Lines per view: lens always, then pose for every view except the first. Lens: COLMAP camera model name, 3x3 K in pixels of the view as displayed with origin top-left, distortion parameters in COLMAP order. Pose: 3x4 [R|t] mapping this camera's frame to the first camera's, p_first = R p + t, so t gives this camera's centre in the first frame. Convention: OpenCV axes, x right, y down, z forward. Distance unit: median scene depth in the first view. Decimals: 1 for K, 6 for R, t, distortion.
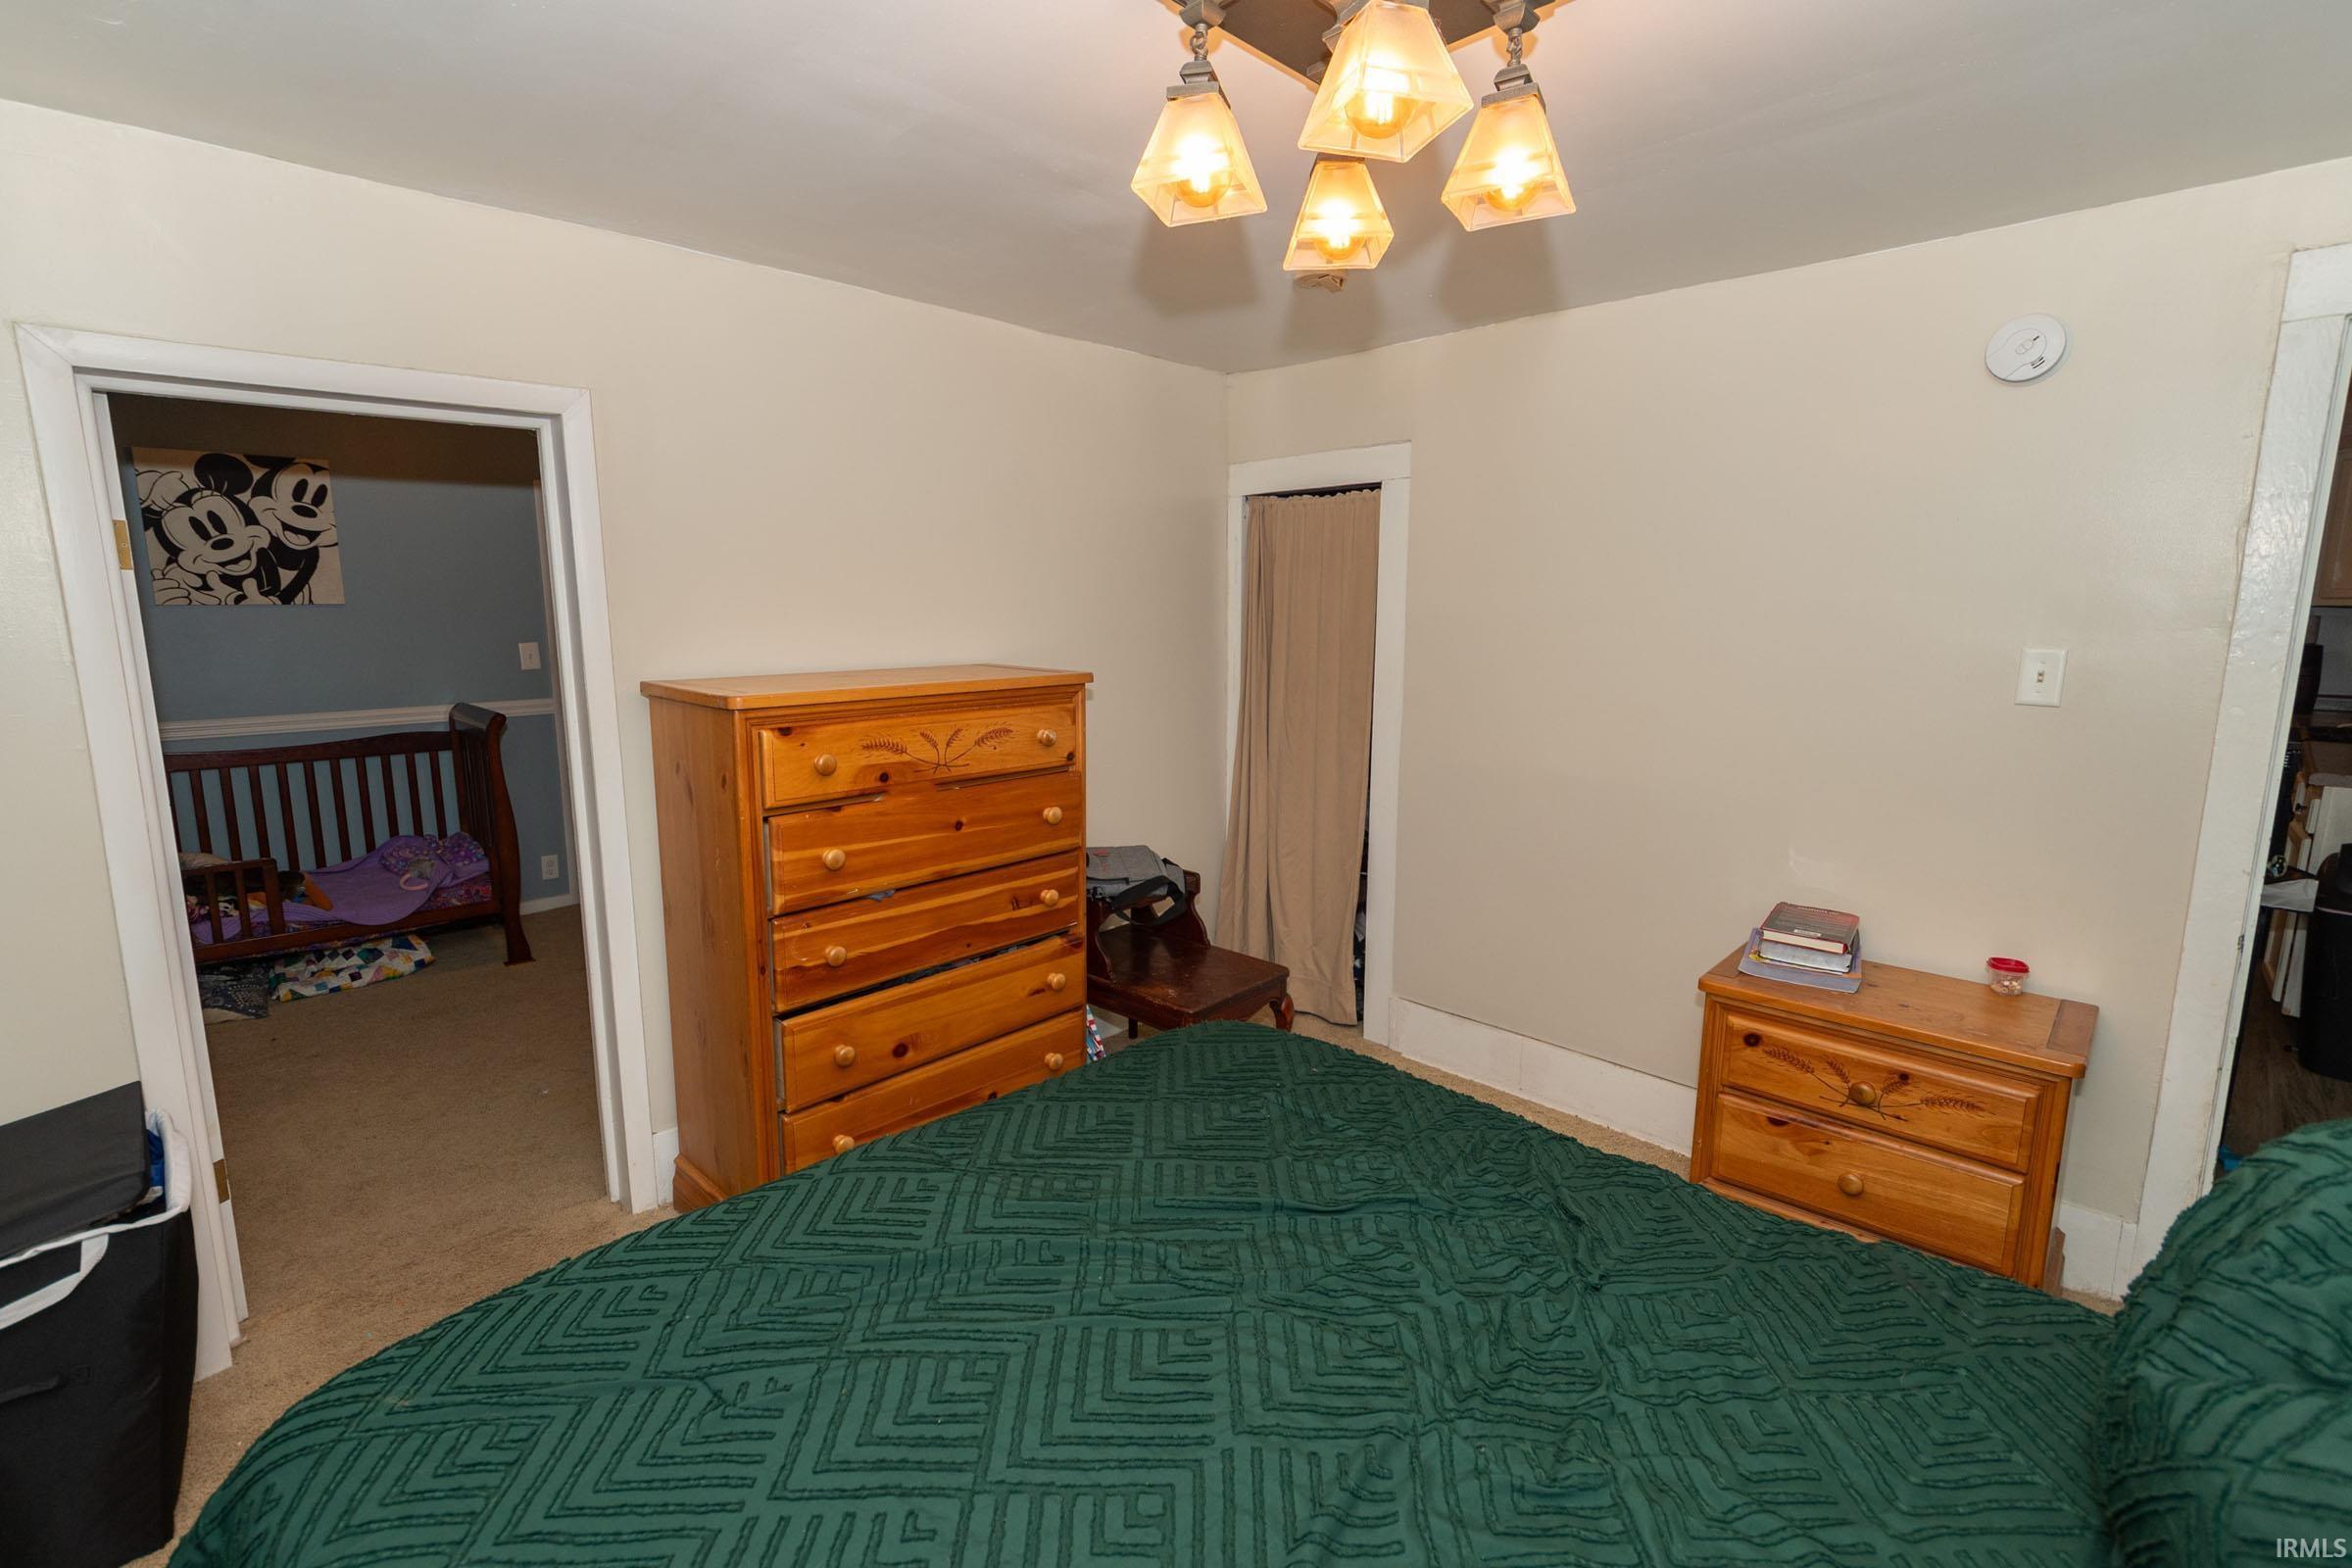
lens RADIAL K [[1102.3, 0, 1170.8], [0, 1102.3, 776.7], [0, 0, 1]] dist [0.001225, -0.001344]
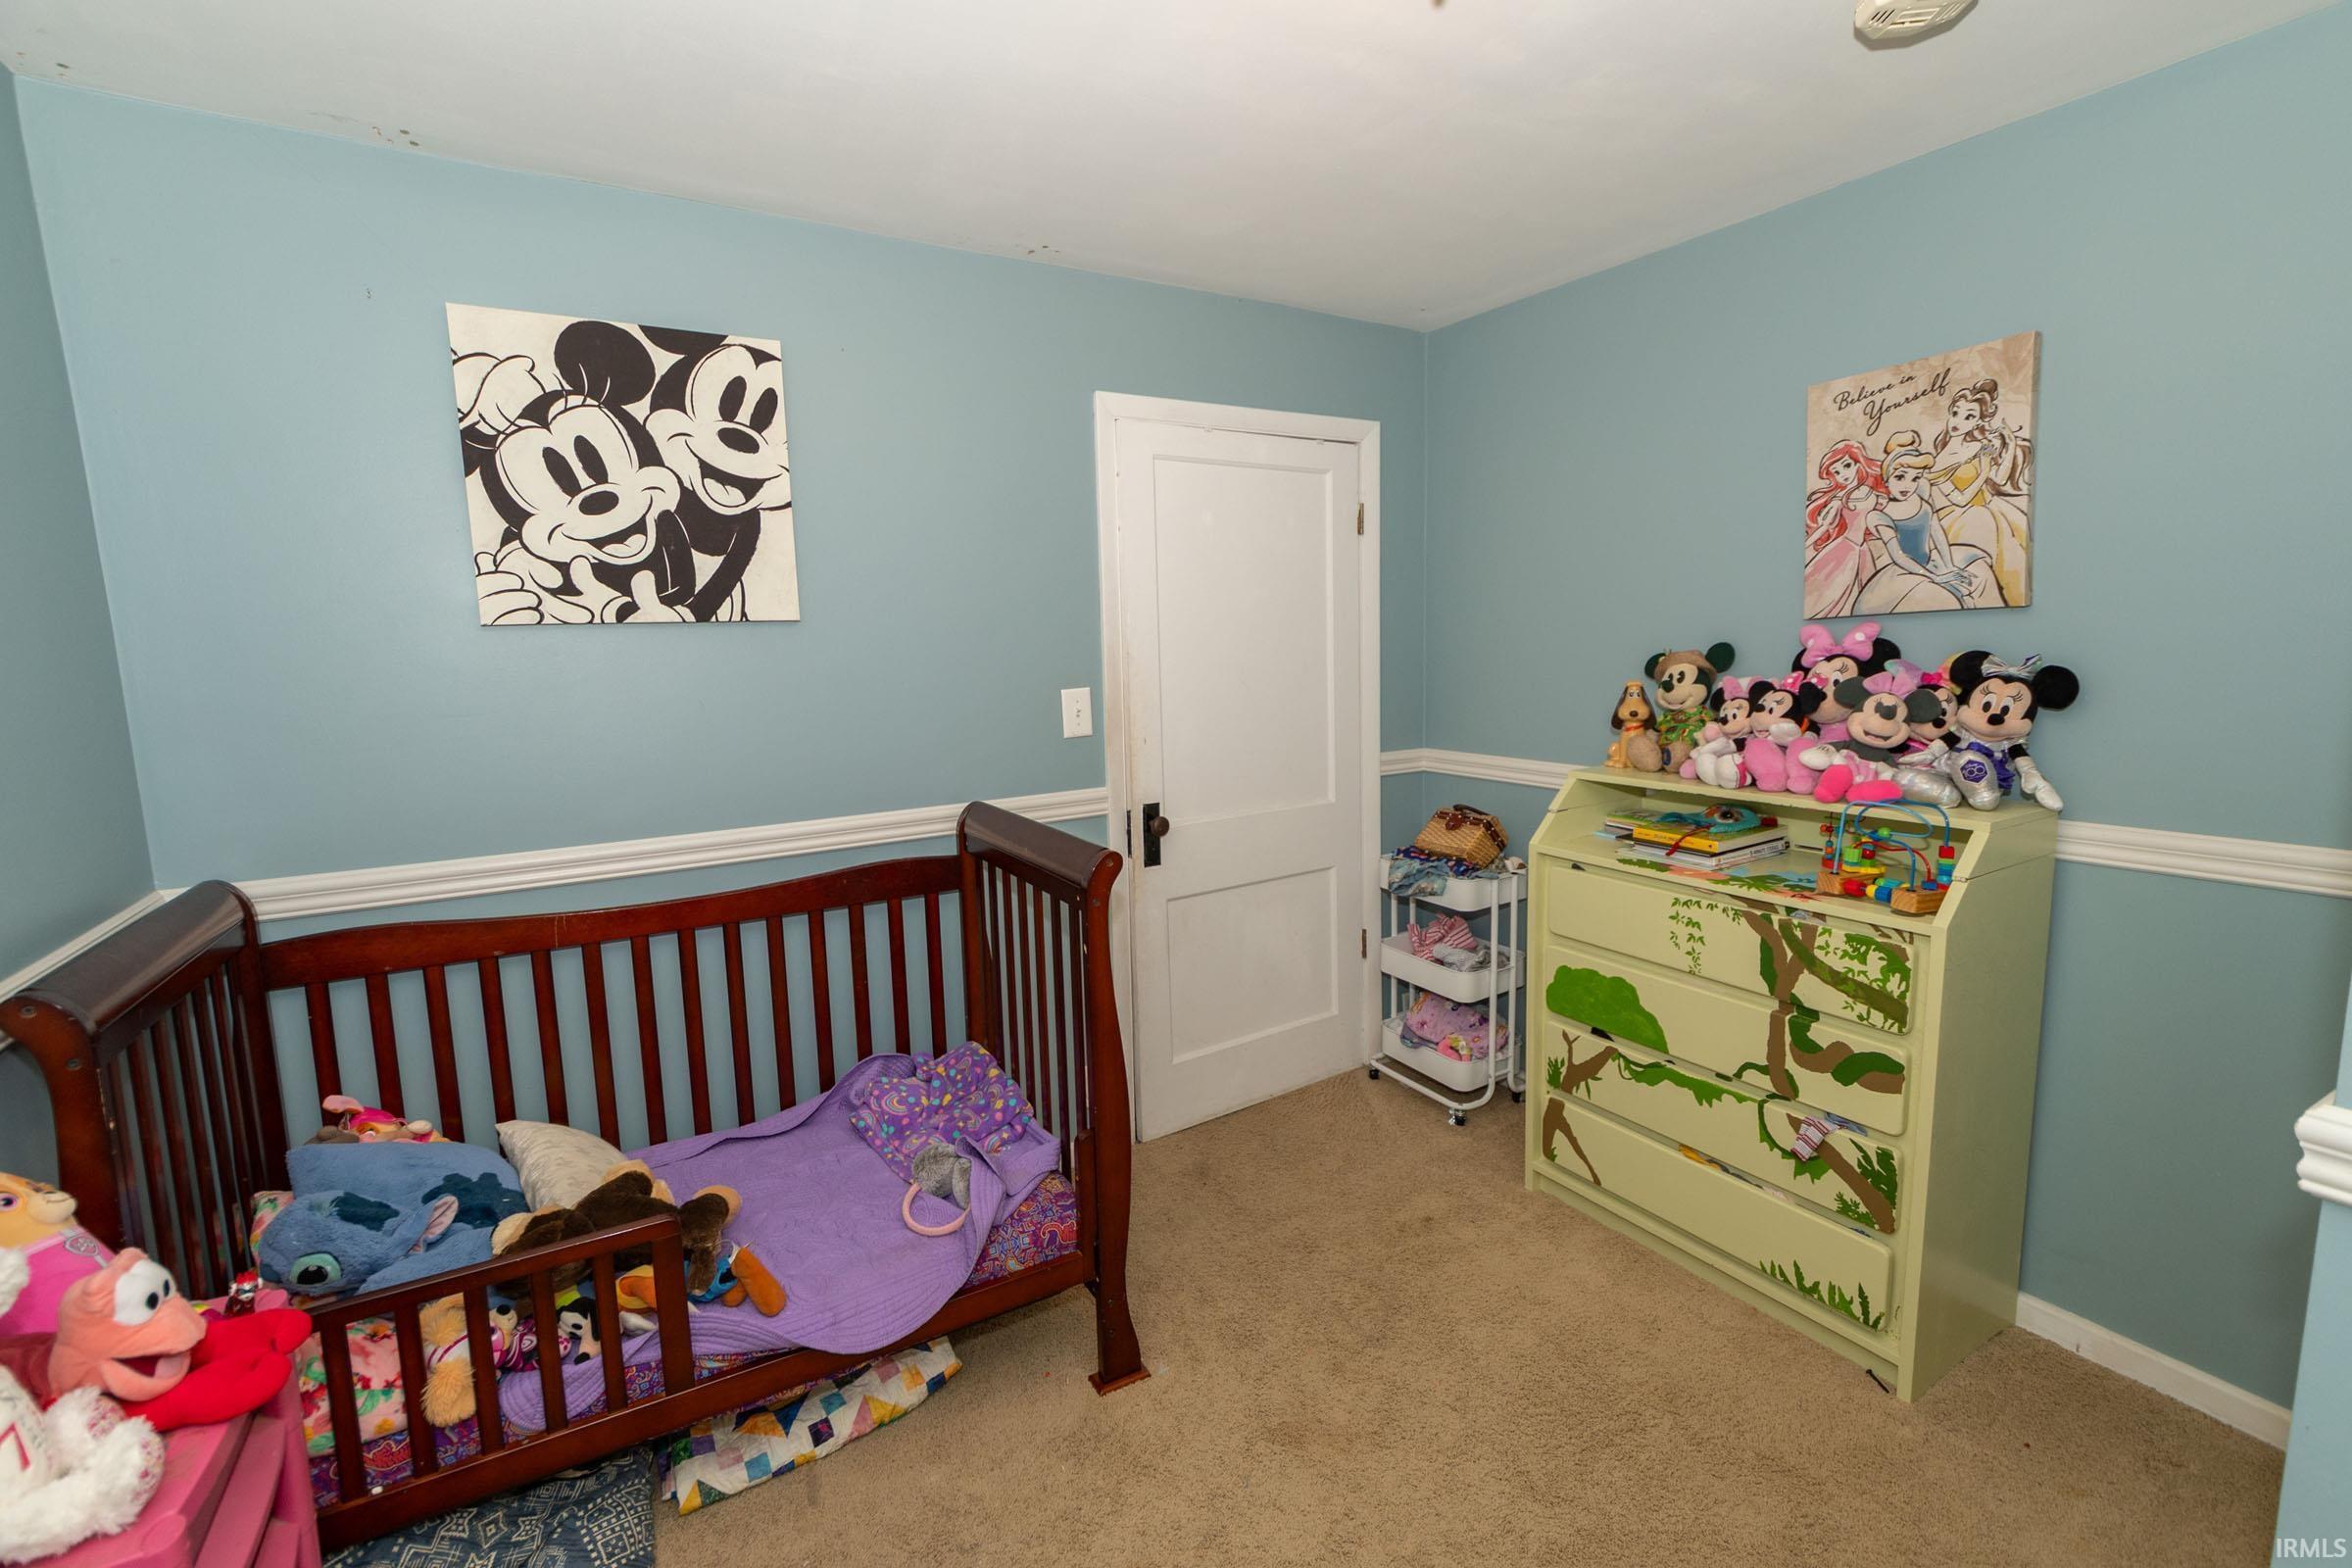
lens RADIAL K [[1061.9, 0, 1164.6], [0, 1061.9, 776.2], [0, 0, 1]] dist [-0.001621, -0.000277]
pose [[0.971968, 0.006201, -0.235031, -0.487989], [-0.013062, 0.999532, -0.027647, -0.075066], [0.234750, 0.029942, 0.971594, 0.585582]]
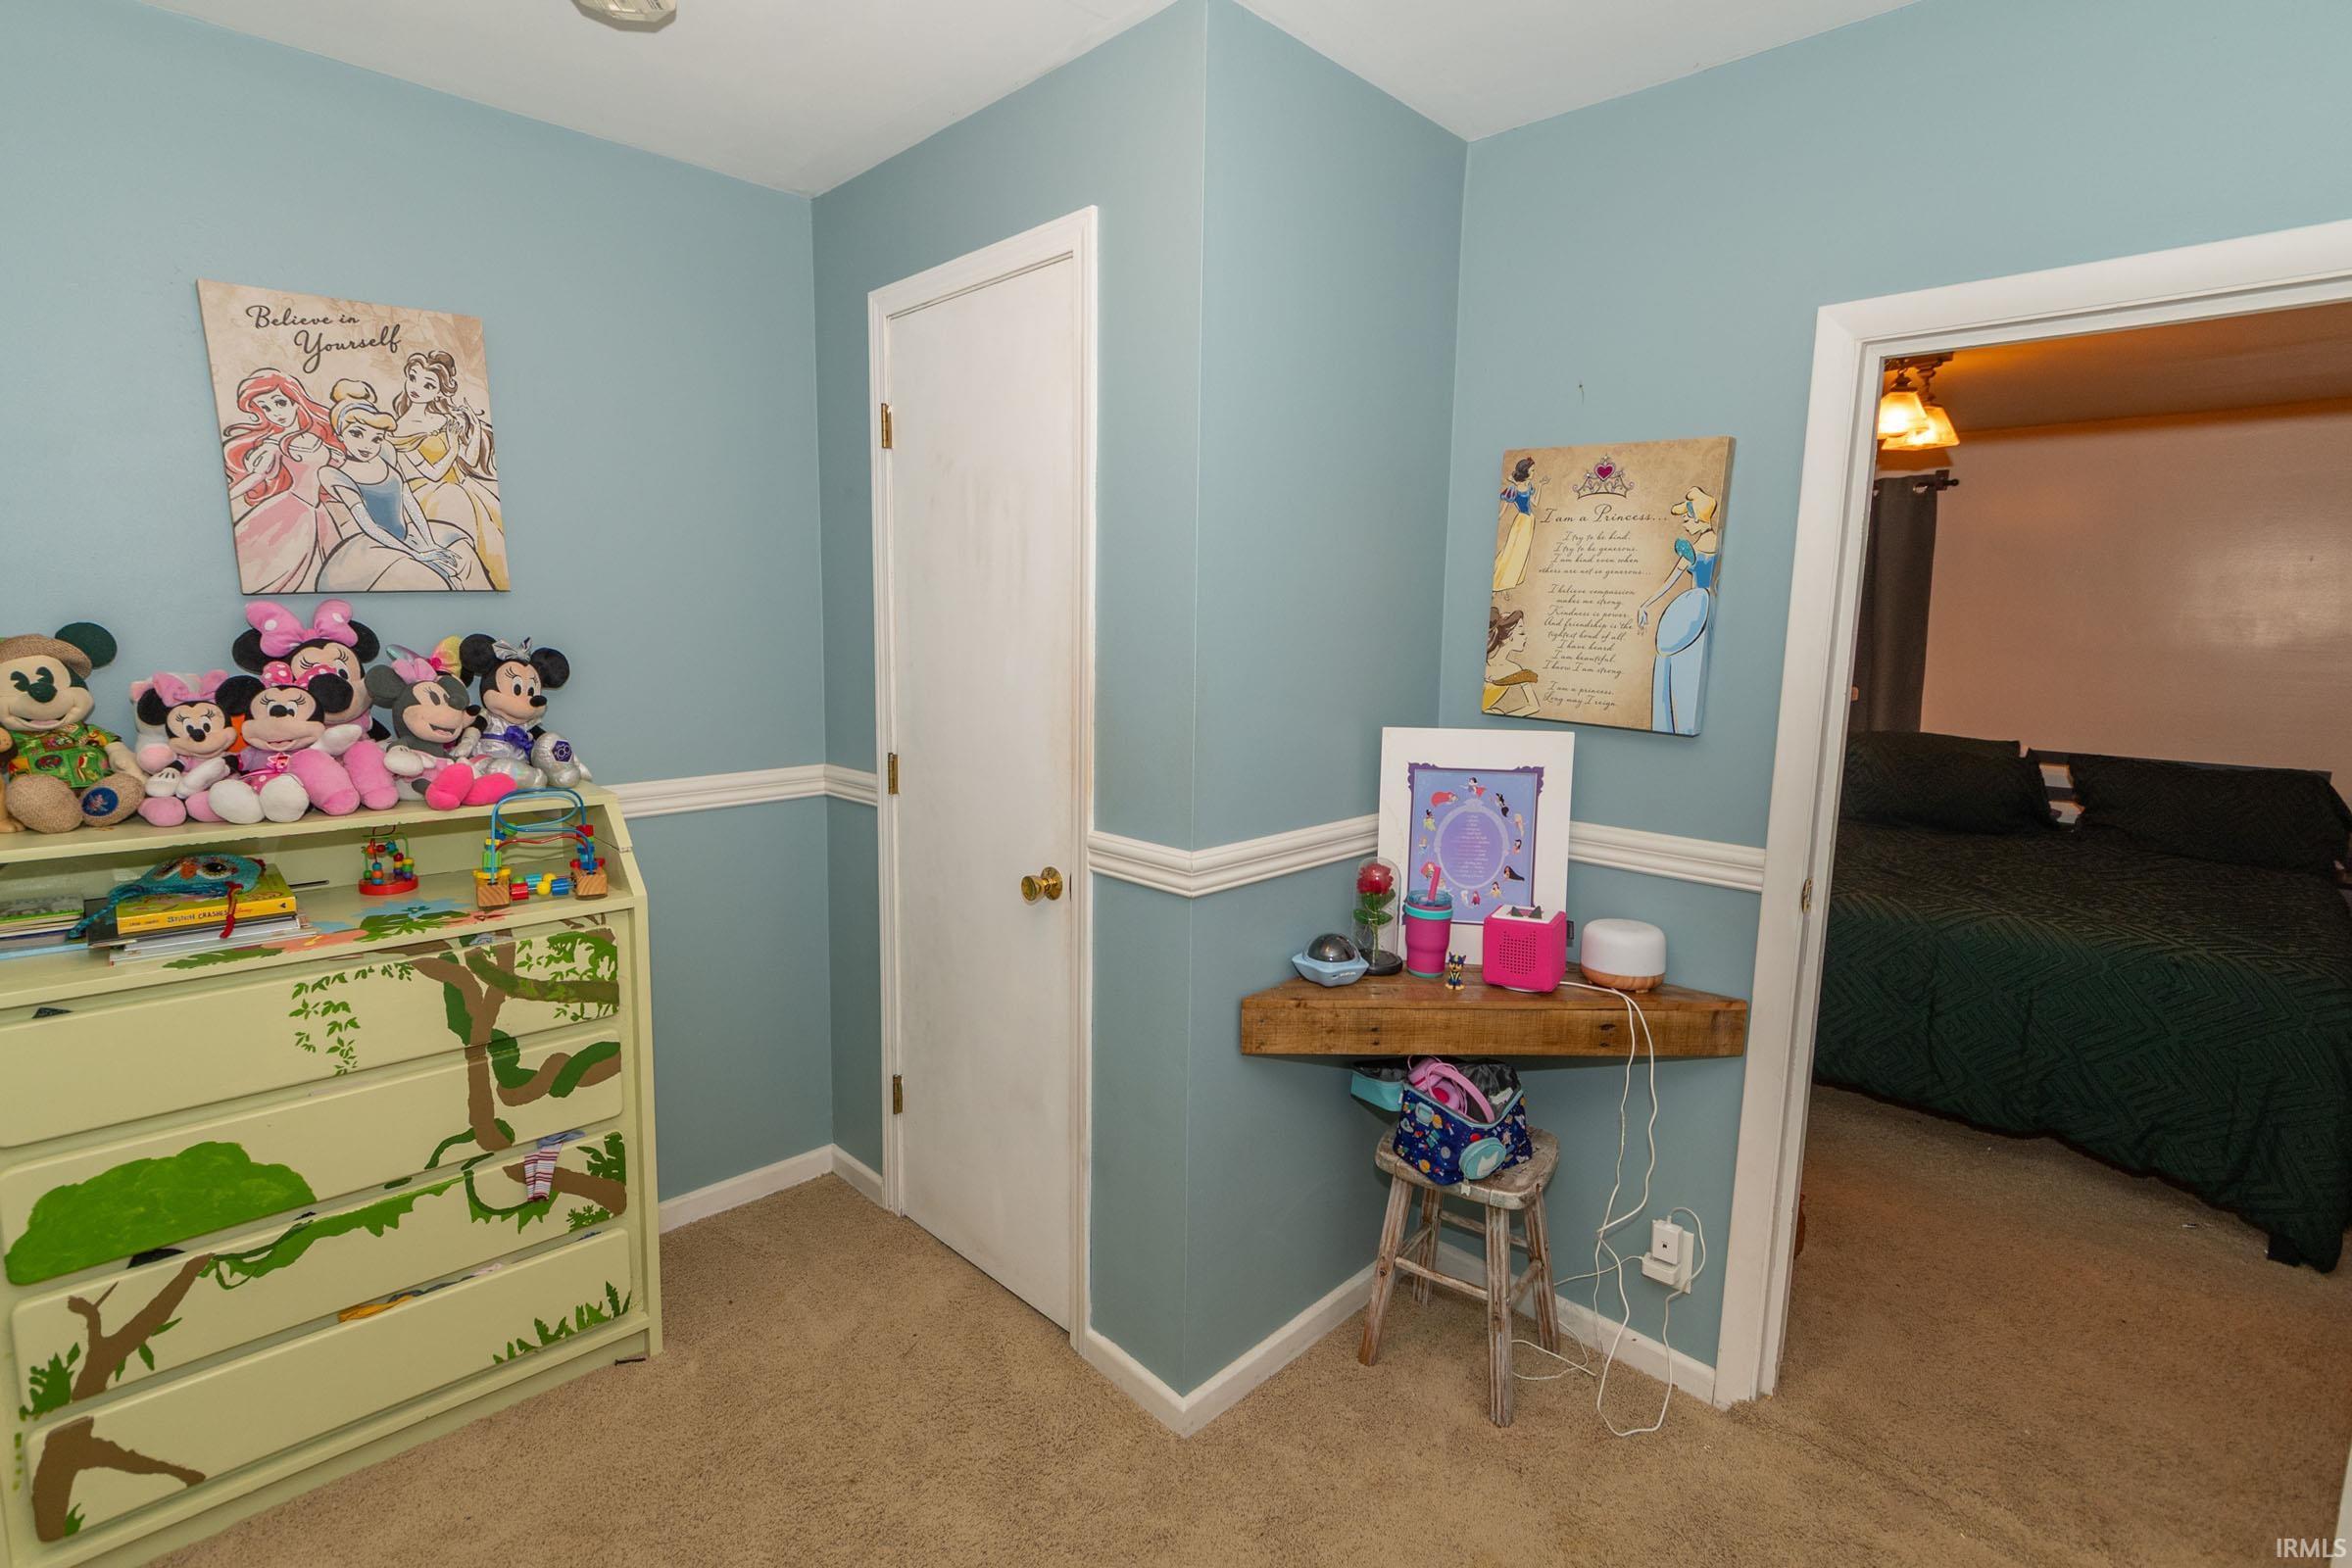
lens RADIAL K [[1085.3, 0, 1180.8], [0, 1085.3, 759.4], [0, 0, 1]] dist [0.000490, 0.000744]
pose [[-0.016858, -0.134636, 0.990752, -0.837721], [0.148704, 0.979535, 0.135642, -0.131633], [-0.988738, 0.149615, 0.003508, 0.944904]]
